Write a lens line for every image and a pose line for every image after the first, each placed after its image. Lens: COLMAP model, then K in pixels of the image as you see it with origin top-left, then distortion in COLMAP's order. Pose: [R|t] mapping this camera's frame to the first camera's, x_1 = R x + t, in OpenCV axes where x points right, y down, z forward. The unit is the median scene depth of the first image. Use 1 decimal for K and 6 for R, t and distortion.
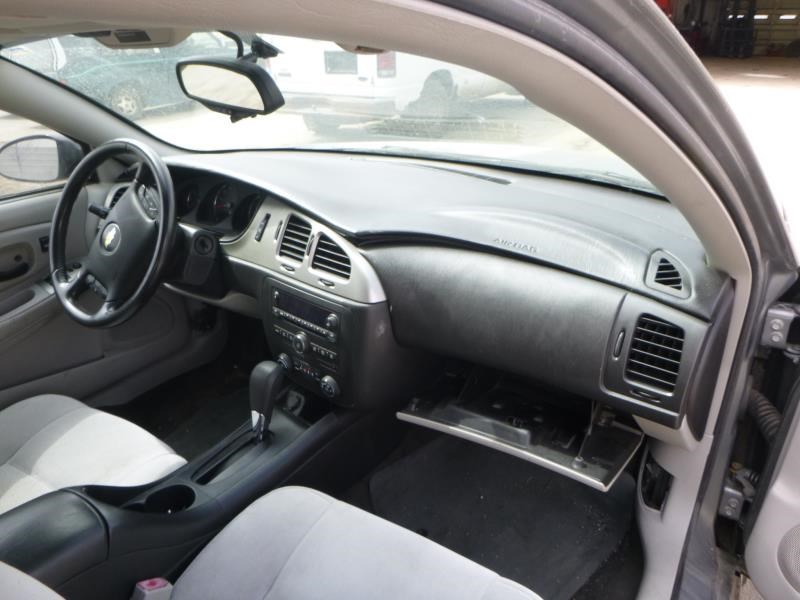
lens RADIAL K [[578.5, 0, 400.0], [0, 578.5, 300.0], [0, 0, 1]] dist [-0.041991, 0.000482]
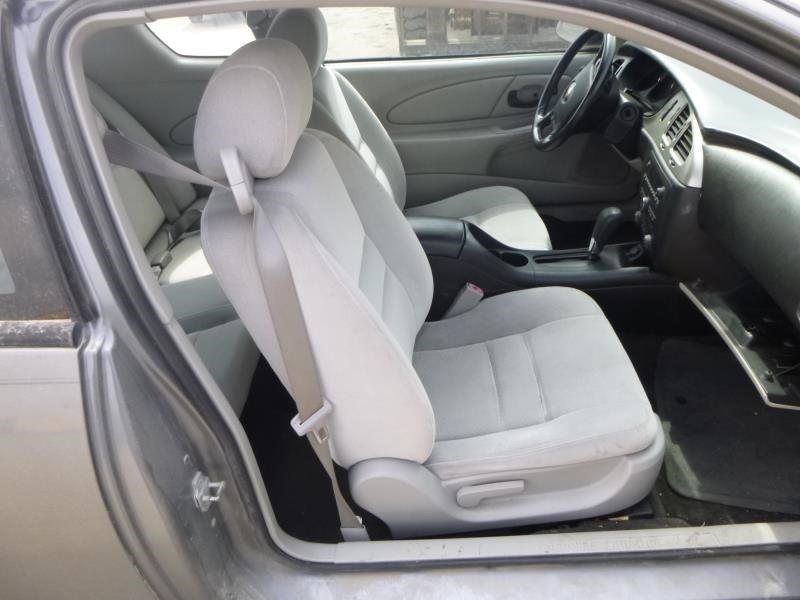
lens RADIAL K [[578.5, 0, 400.0], [0, 578.5, 300.0], [0, 0, 1]] dist [-0.041991, 0.000482]
pose [[0.525478, 0.455399, -0.718669, 0.578889], [-0.303567, 0.889449, 0.341655, -0.006797], [0.794808, 0.038632, 0.605630, -0.209579]]
